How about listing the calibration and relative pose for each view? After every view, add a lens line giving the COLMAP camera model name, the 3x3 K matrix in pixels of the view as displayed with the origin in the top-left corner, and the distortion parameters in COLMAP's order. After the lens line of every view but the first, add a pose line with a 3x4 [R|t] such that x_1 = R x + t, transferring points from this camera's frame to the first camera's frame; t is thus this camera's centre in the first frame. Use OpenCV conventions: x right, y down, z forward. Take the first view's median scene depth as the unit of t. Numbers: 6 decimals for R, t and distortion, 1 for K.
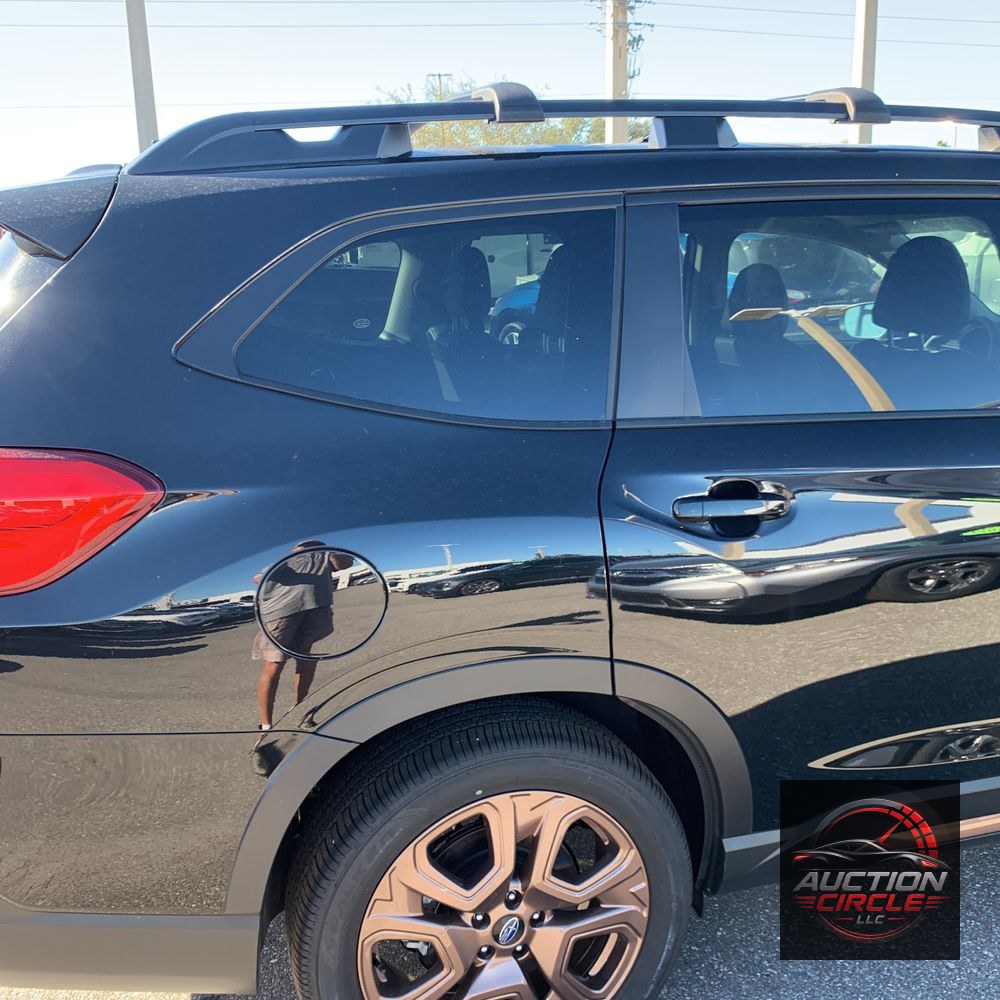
lens RADIAL K [[1036.7, 0, 505.6], [0, 1036.7, 481.7], [0, 0, 1]] dist [0.002888, 0.000000]
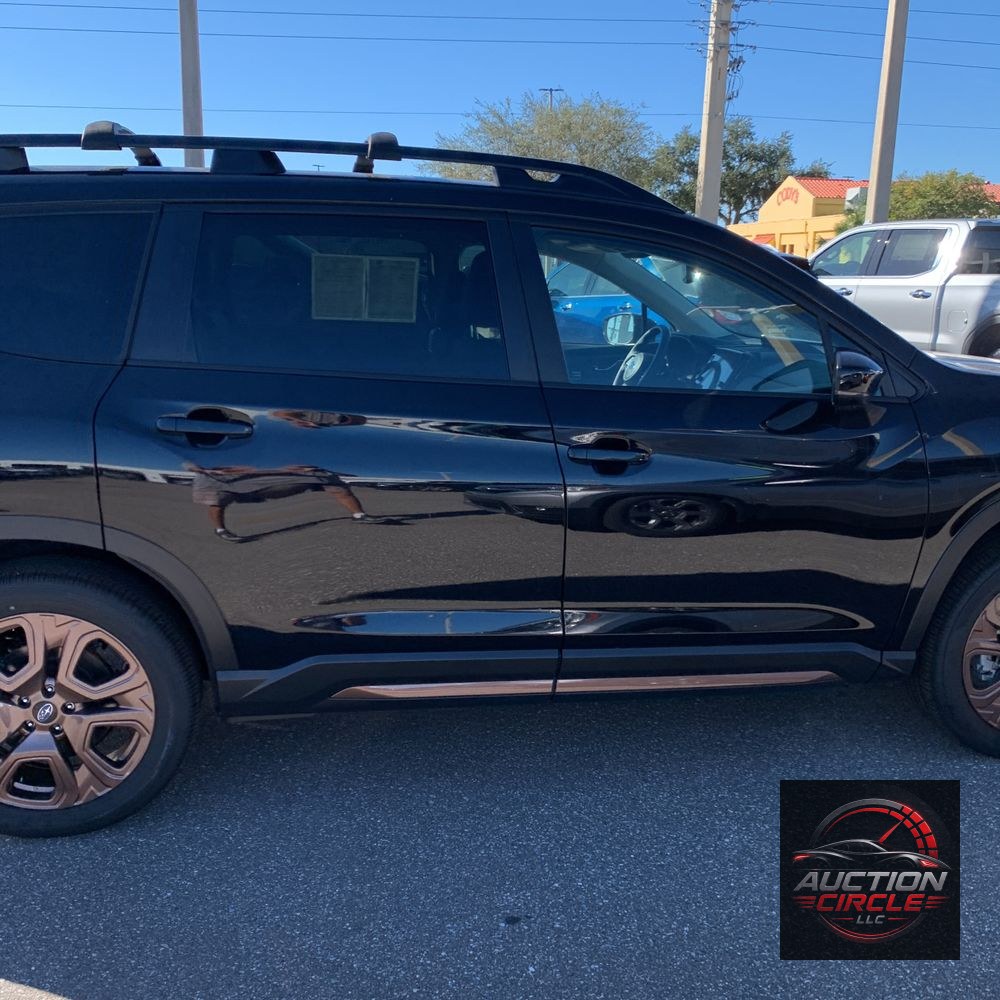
lens RADIAL K [[1036.7, 0, 492.5], [0, 1036.7, 497.8], [0, 0, 1]] dist [0.002888, 0.000000]
pose [[0.990670, 0.074263, -0.114271, 0.746486], [-0.074022, 0.997236, 0.006352, 0.079574], [0.114427, 0.002166, 0.993429, -0.350339]]
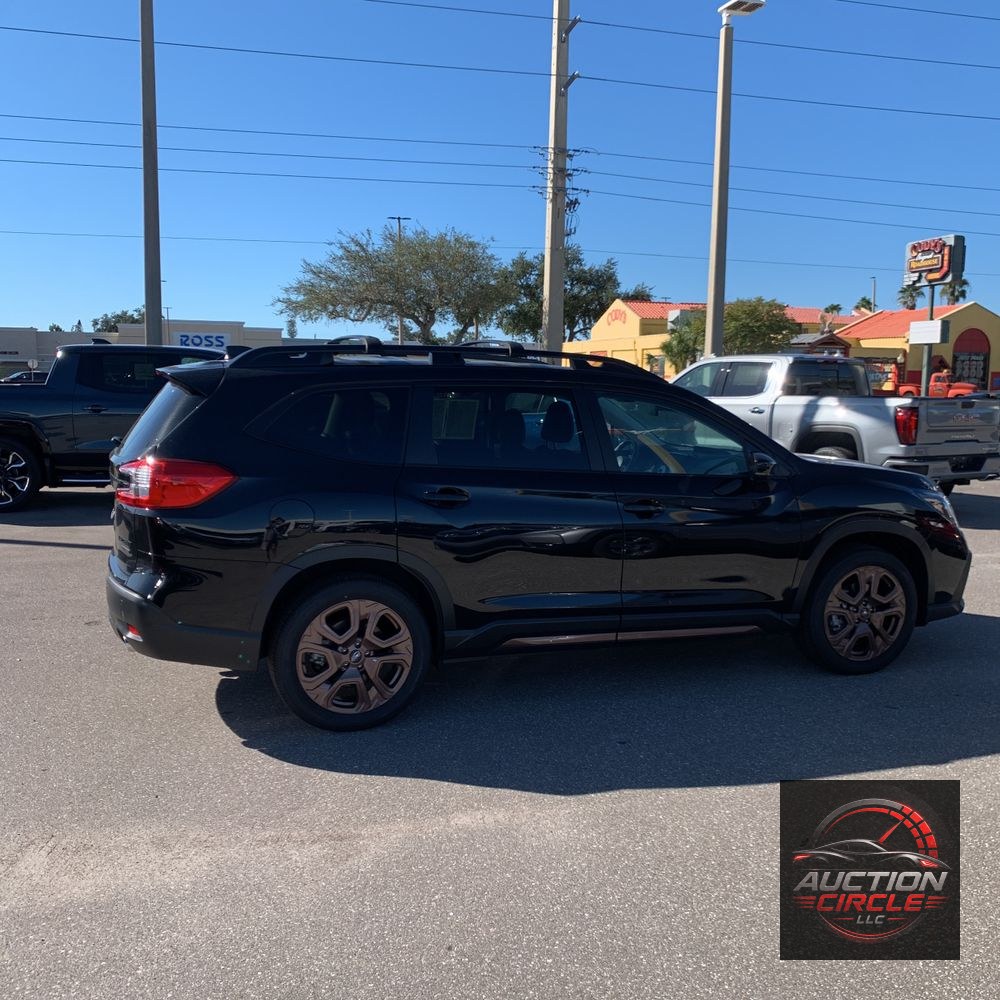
lens RADIAL K [[1036.7, 0, 503.9], [0, 1036.7, 505.1], [0, 0, 1]] dist [0.002888, 0.000000]
pose [[0.998189, 0.038925, 0.045854, 0.236063], [-0.034195, 0.994422, -0.099774, 0.296751], [-0.049482, 0.098025, 0.993953, -1.617353]]
